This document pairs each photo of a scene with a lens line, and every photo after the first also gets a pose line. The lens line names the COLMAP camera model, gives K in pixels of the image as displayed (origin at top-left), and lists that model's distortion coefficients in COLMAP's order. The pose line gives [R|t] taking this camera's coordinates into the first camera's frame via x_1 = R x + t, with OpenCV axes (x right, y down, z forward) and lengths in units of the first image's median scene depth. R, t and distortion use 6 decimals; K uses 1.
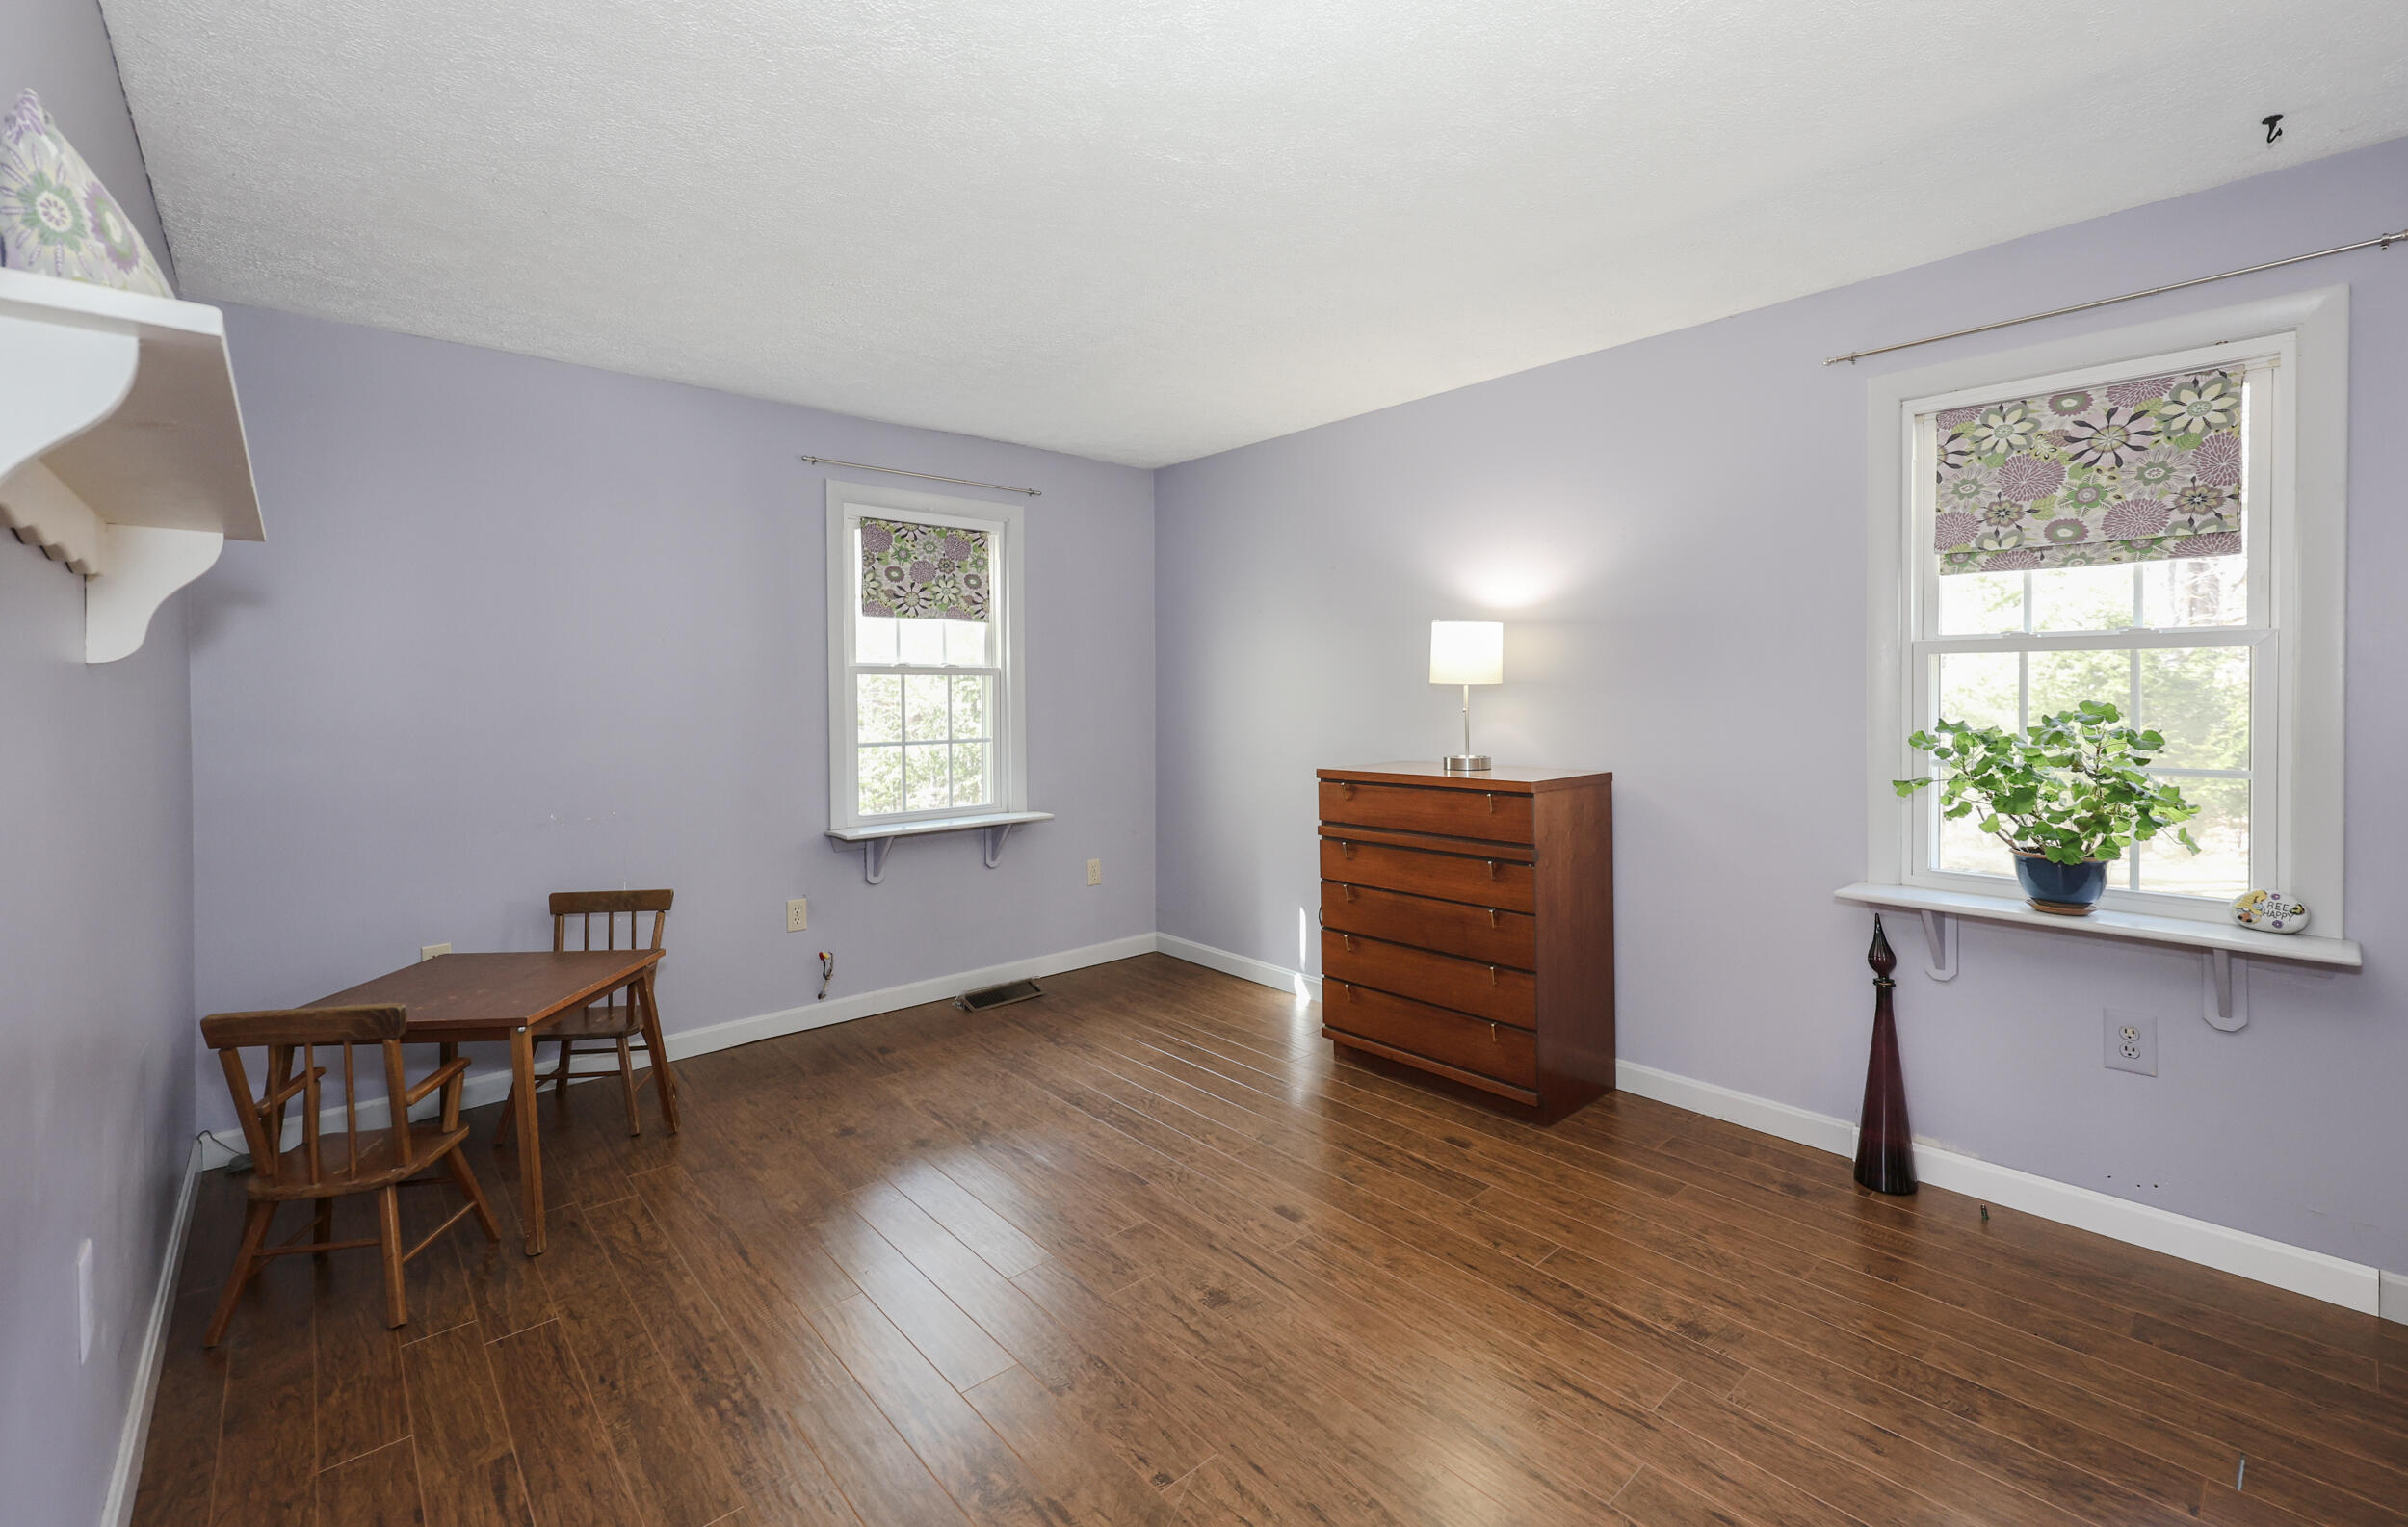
lens RADIAL K [[1011.1, 0, 1218.4], [0, 1011.1, 720.8], [0, 0, 1]] dist [0.000746, 0.000181]
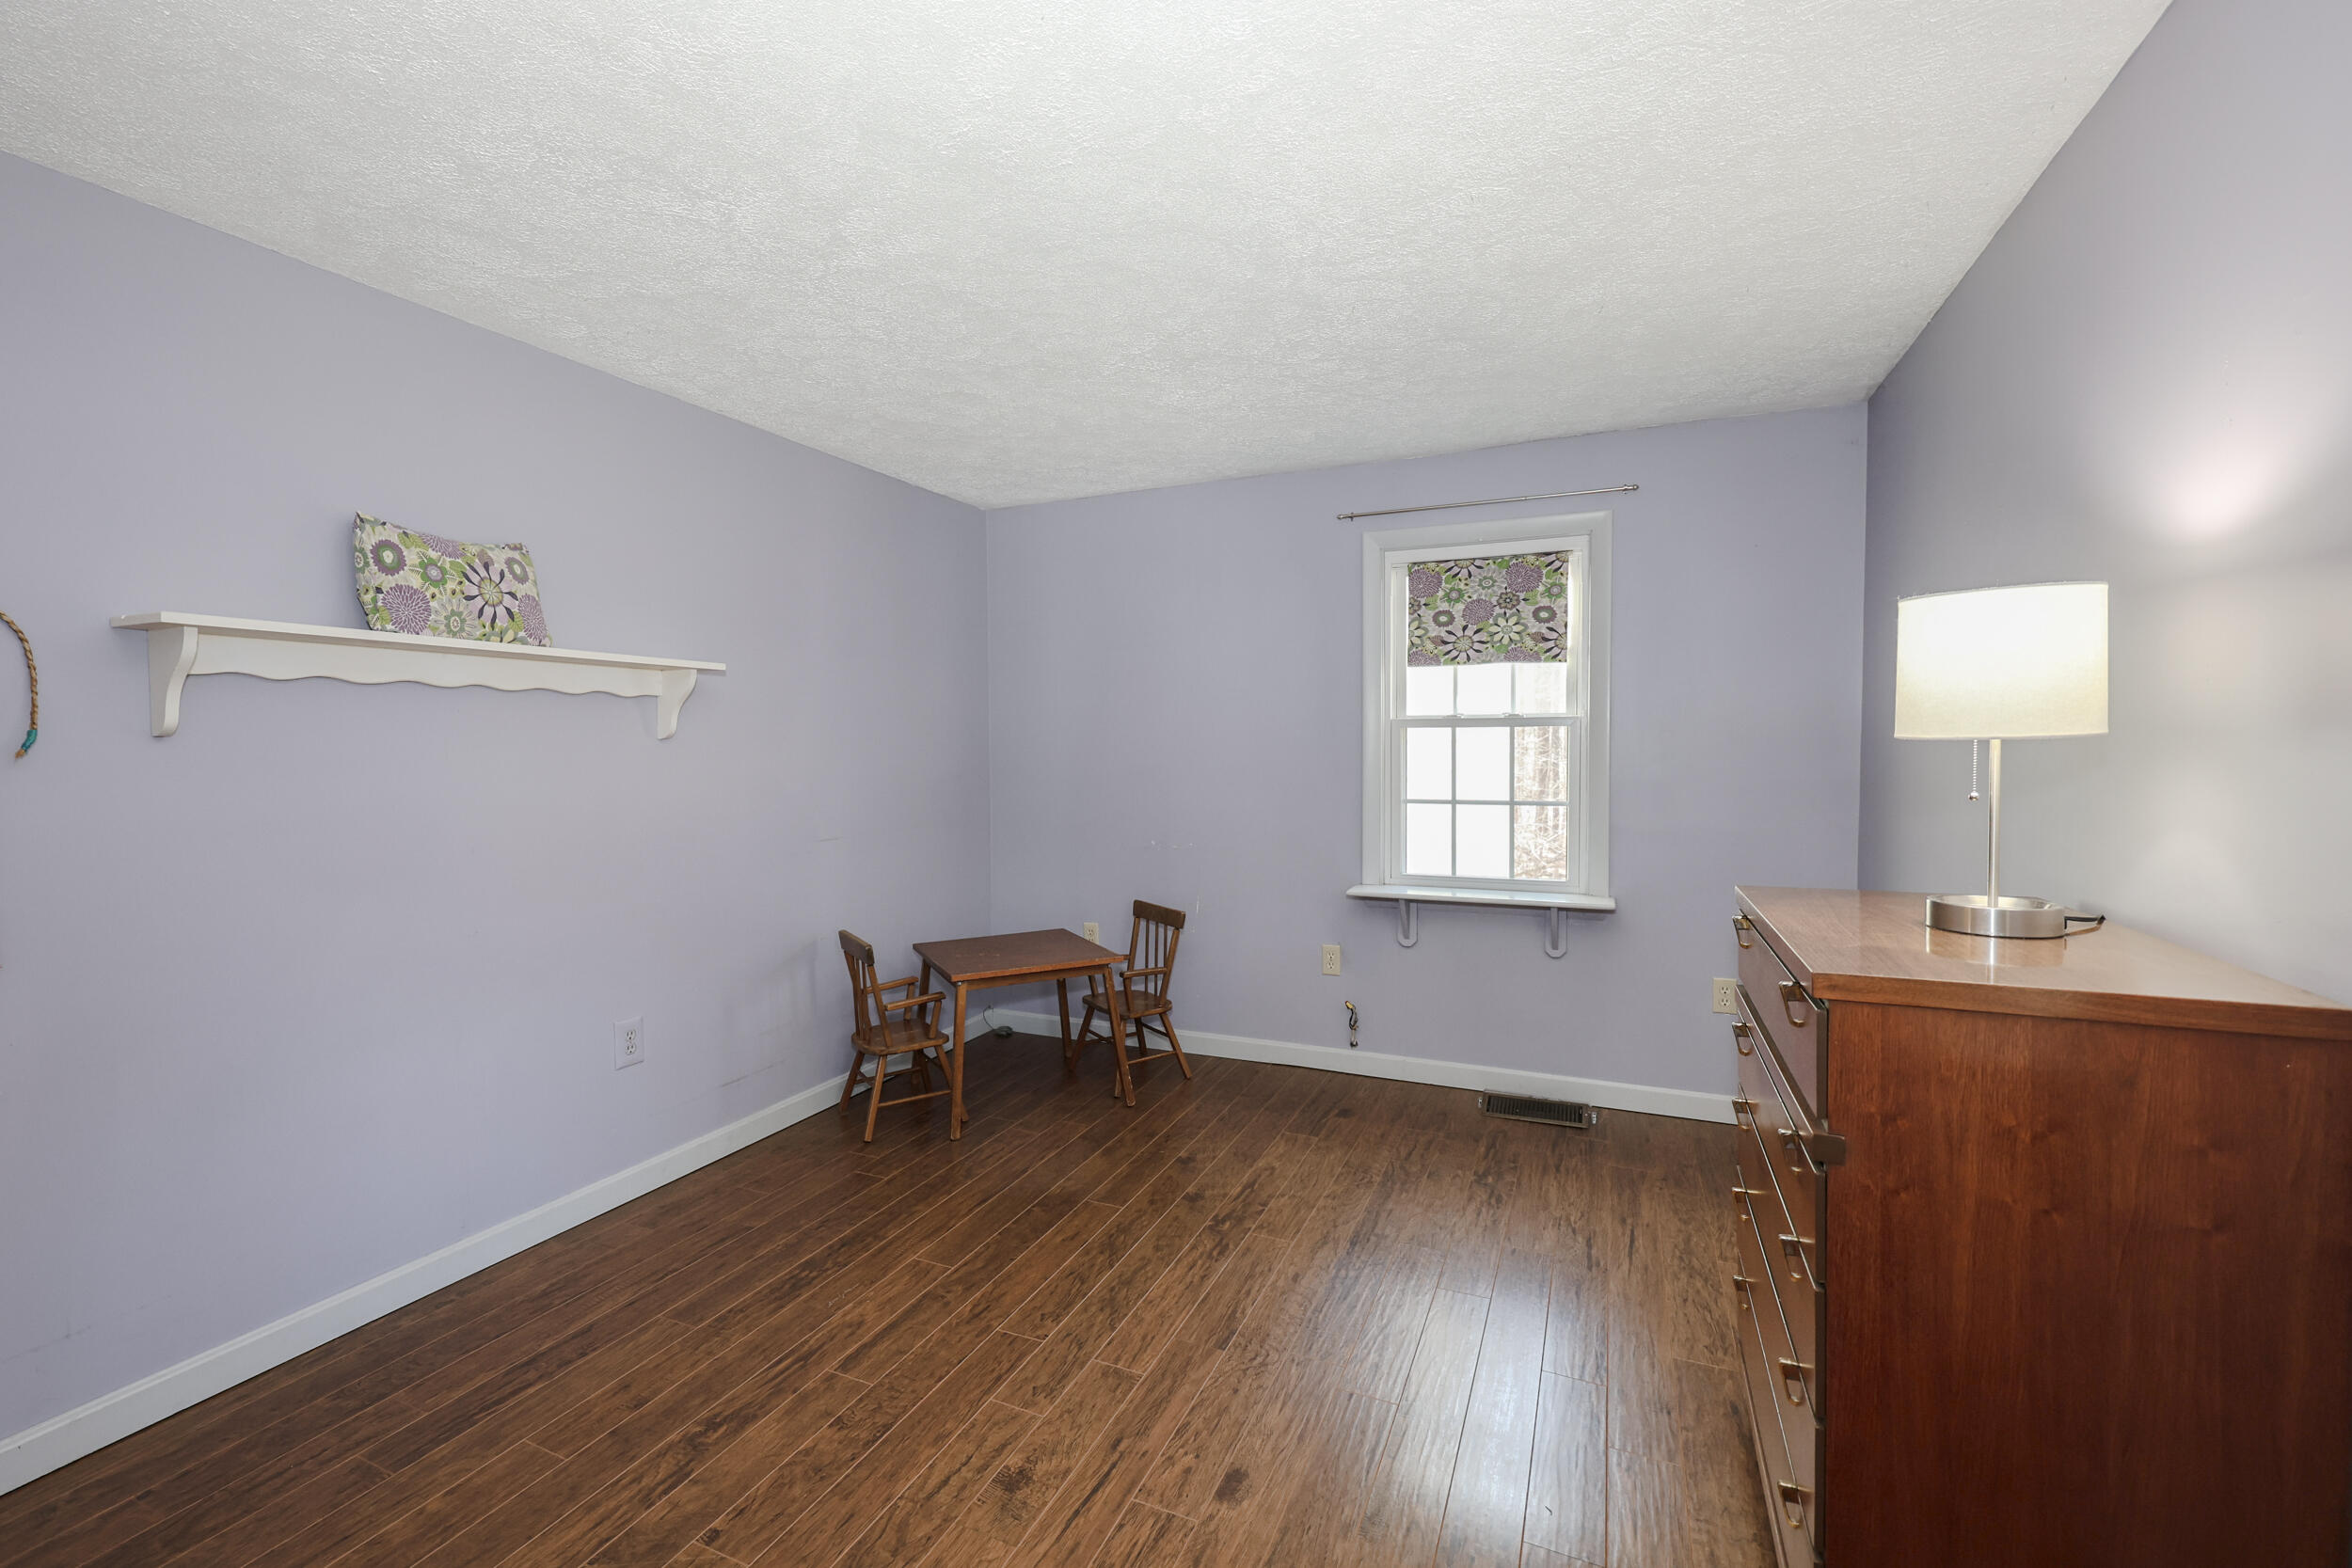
lens RADIAL K [[971.5, 0, 1168.3], [0, 971.5, 798.8], [0, 0, 1]] dist [0.000393, -0.000270]
pose [[0.408802, 0.055766, -0.910918, 0.416339], [-0.020035, 0.998439, 0.052132, -0.023325], [0.912403, -0.003061, 0.409281, 0.431198]]
